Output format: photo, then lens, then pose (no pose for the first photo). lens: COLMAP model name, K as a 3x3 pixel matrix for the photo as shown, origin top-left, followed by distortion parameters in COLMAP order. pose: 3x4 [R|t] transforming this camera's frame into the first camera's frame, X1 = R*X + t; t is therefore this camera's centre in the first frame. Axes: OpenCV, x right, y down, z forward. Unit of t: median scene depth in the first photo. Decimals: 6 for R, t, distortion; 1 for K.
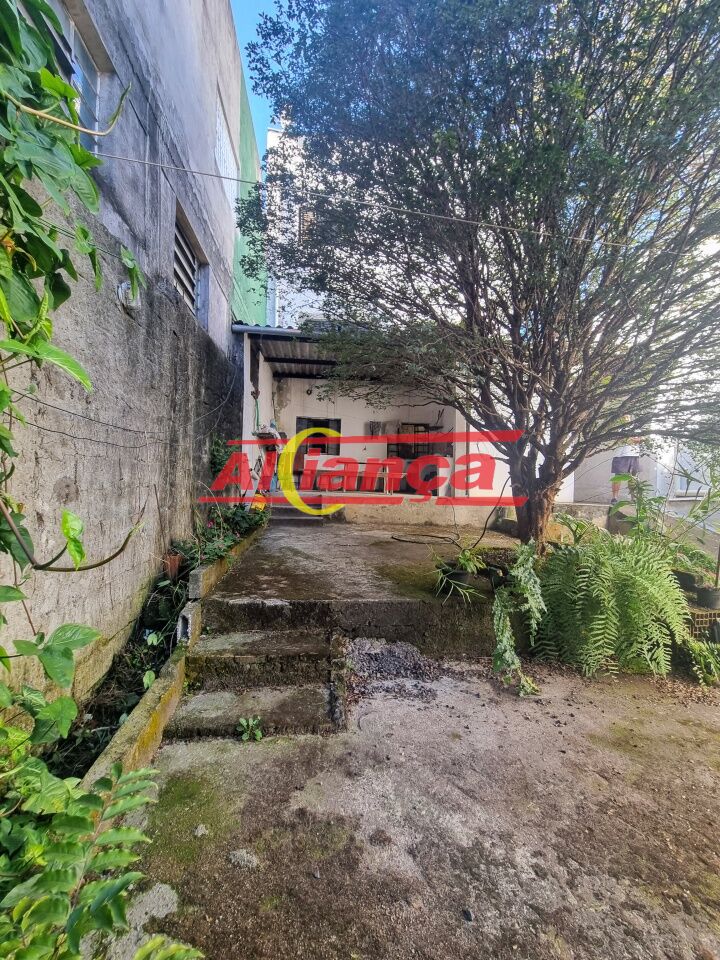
lens RADIAL K [[390.8, 0, 360.0], [0, 390.8, 480.0], [0, 0, 1]] dist [-0.001669, -0.001090]
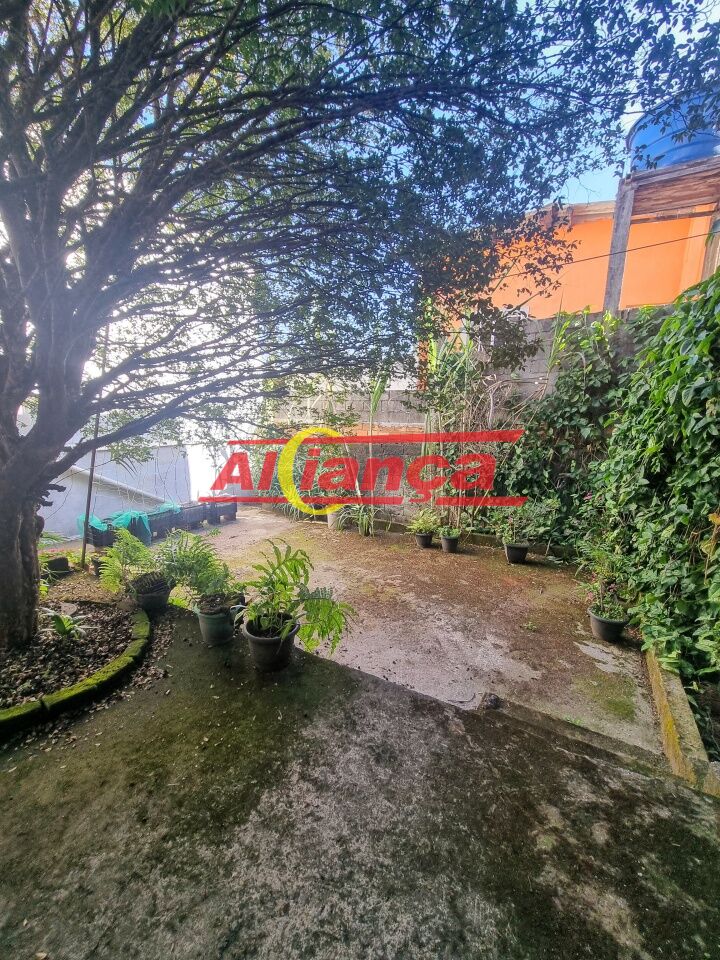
lens RADIAL K [[390.8, 0, 360.0], [0, 390.8, 480.0], [0, 0, 1]] dist [-0.001669, -0.001090]
pose [[-0.786926, -0.147418, 0.599179, -0.379603], [-0.051569, 0.983357, 0.174211, -0.228543], [-0.614889, 0.106192, -0.781431, 2.287428]]
